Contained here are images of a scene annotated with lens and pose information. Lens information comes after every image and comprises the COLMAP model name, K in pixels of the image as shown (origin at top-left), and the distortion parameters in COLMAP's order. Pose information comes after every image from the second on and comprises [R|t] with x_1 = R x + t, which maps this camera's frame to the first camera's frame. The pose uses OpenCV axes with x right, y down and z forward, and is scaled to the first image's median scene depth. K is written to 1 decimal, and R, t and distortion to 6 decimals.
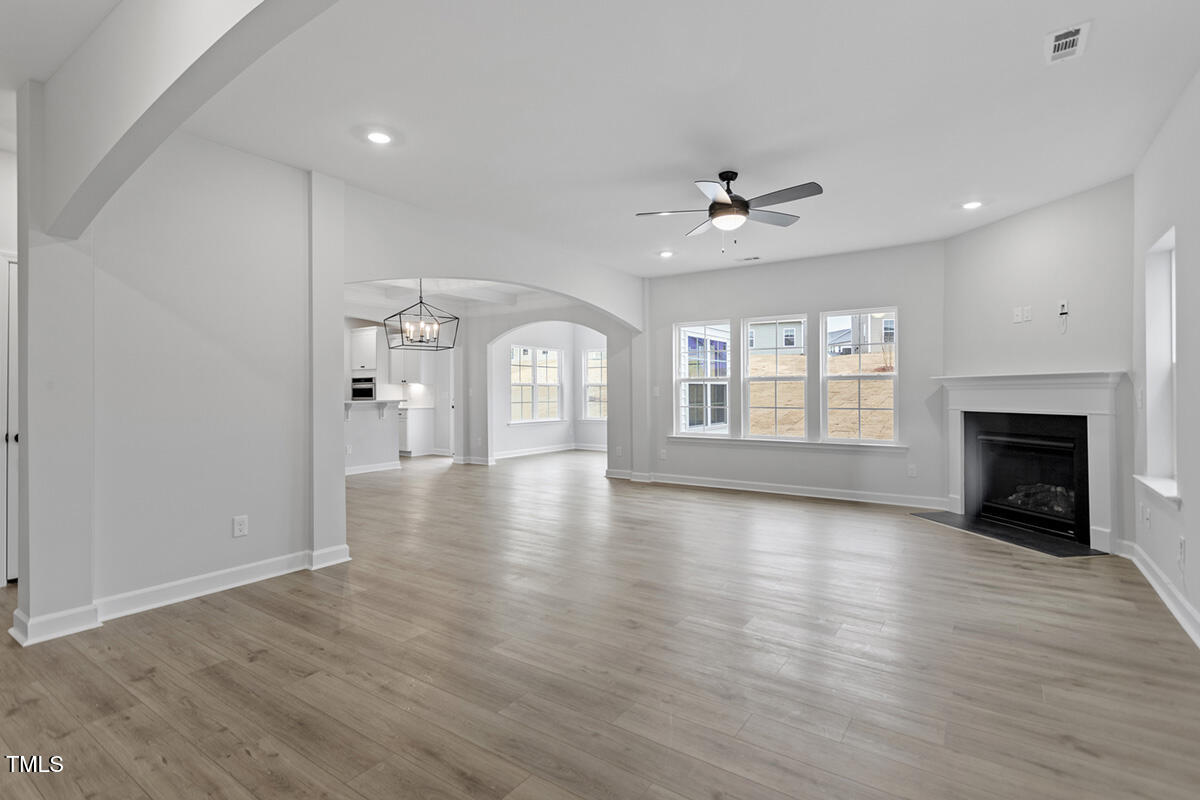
lens RADIAL K [[560.1, 0, 595.7], [0, 560.1, 396.1], [0, 0, 1]] dist [-0.002266, -0.000342]
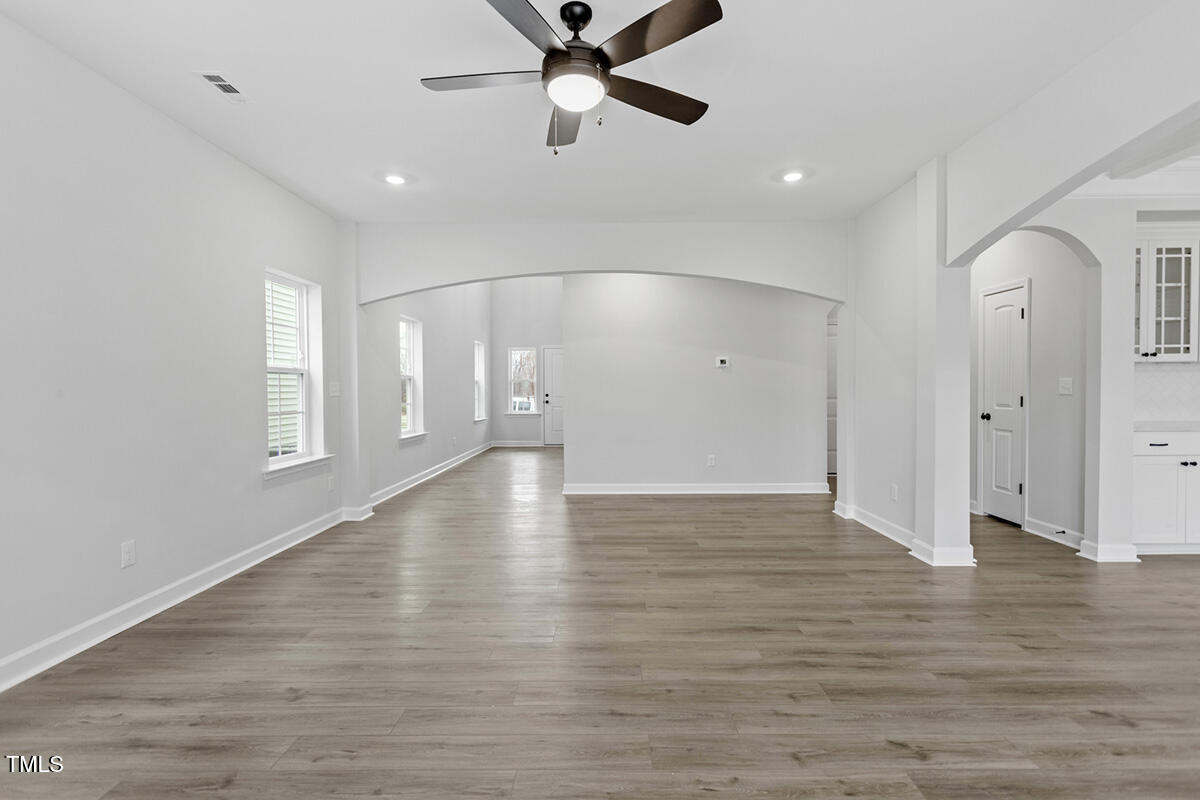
lens RADIAL K [[567.4, 0, 600.0], [0, 567.4, 400.0], [0, 0, 1]] dist [0.001707, -0.000186]
pose [[-0.819139, 0.016001, -0.573372, 0.558434], [-0.000085, 0.999607, 0.028017, -0.013504], [0.573595, 0.022999, -0.818816, 1.485206]]
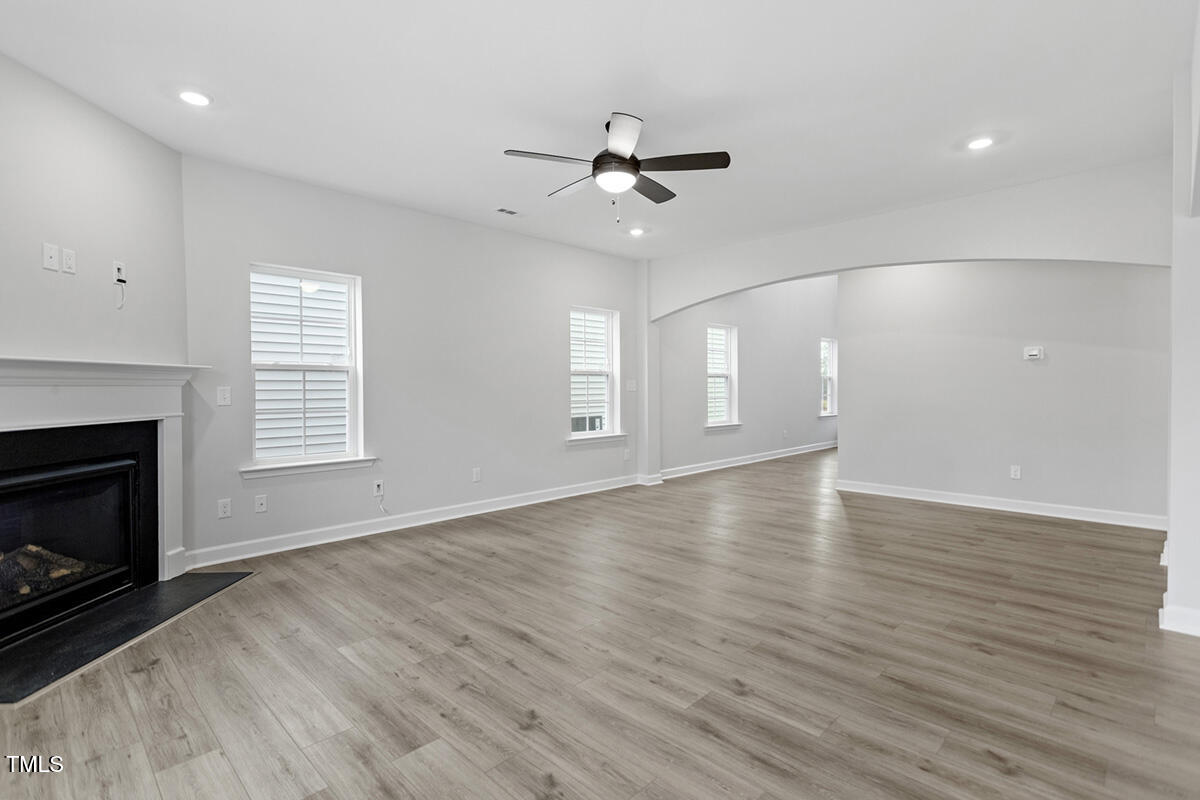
lens RADIAL K [[560.1, 0, 595.7], [0, 560.1, 396.1], [0, 0, 1]] dist [-0.002266, -0.000342]
pose [[-0.987456, 0.001221, 0.157891, 0.144548], [0.005616, 0.999609, 0.027392, -0.018319], [-0.157796, 0.027935, -0.987076, 1.814529]]
